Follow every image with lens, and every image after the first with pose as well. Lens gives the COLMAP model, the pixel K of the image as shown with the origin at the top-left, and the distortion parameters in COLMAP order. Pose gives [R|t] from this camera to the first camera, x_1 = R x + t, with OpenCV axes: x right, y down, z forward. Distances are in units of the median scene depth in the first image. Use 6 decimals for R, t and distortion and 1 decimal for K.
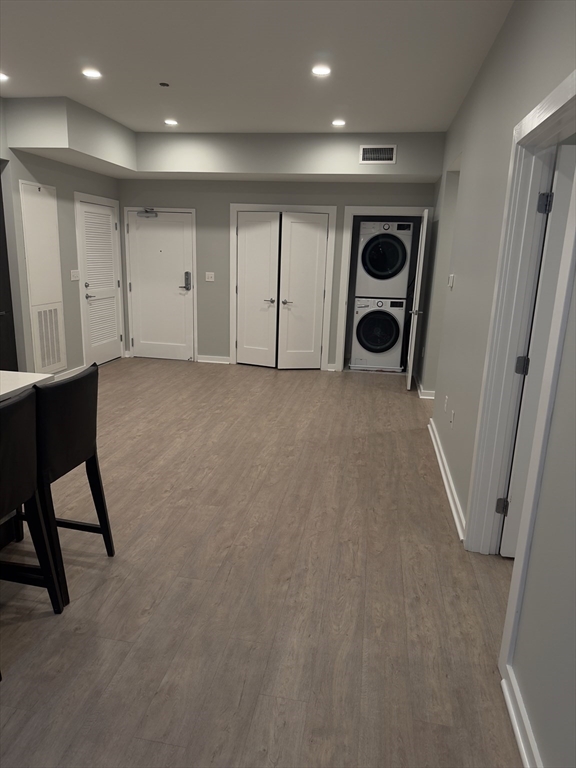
lens RADIAL K [[535.0, 0, 285.3], [0, 535.0, 383.4], [0, 0, 1]] dist [0.136150, -0.219709]
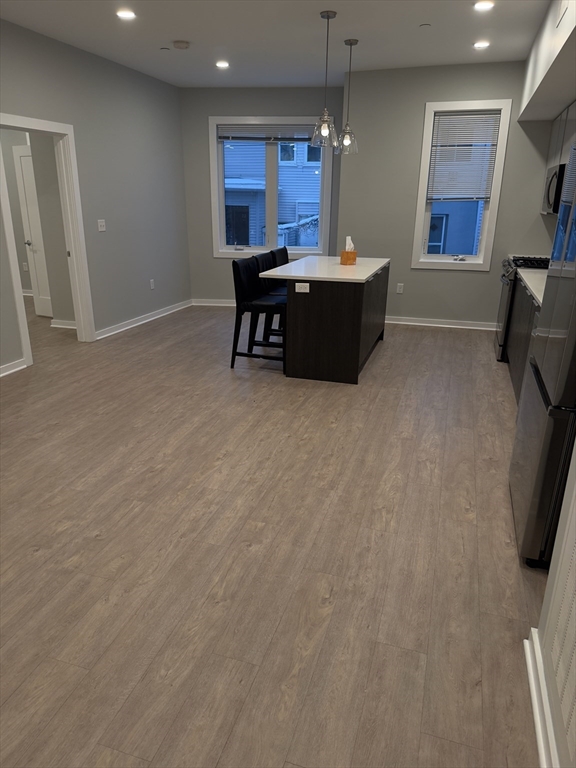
lens RADIAL K [[535.0, 0, 285.3], [0, 535.0, 383.4], [0, 0, 1]] dist [0.136150, -0.219709]
pose [[-0.989695, -0.085662, 0.114741, -0.449513], [-0.010142, 0.841242, 0.540563, -0.395132], [-0.142831, 0.533829, -0.833442, 1.592266]]
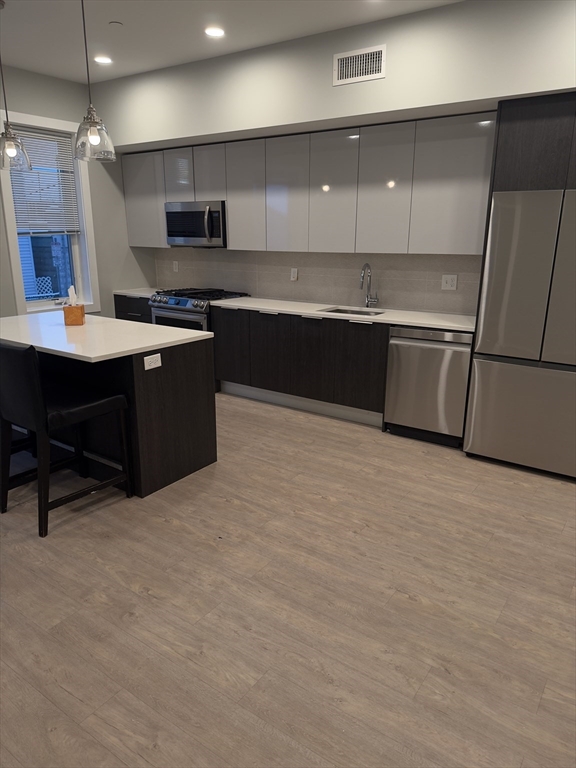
lens RADIAL K [[535.0, 0, 285.3], [0, 535.0, 383.4], [0, 0, 1]] dist [0.136150, -0.219709]
pose [[-0.431021, 0.208577, -0.877904, 0.199335], [-0.230394, 0.915231, 0.330561, -0.240974], [0.872433, 0.344742, -0.346429, 1.039923]]
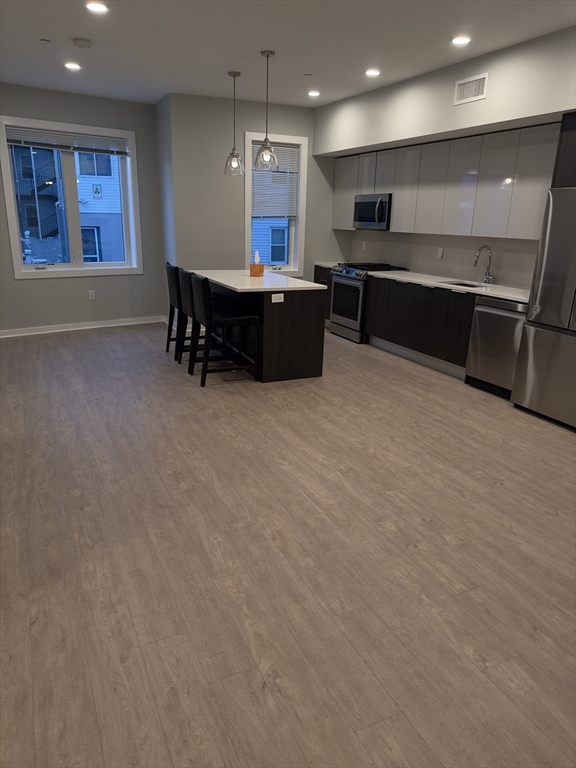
lens RADIAL K [[535.0, 0, 285.3], [0, 535.0, 383.4], [0, 0, 1]] dist [0.136150, -0.219709]
pose [[-0.821003, 0.116305, -0.558952, 0.285649], [-0.184381, 0.872556, 0.452382, -0.349877], [0.540331, 0.474467, -0.694927, 1.509052]]
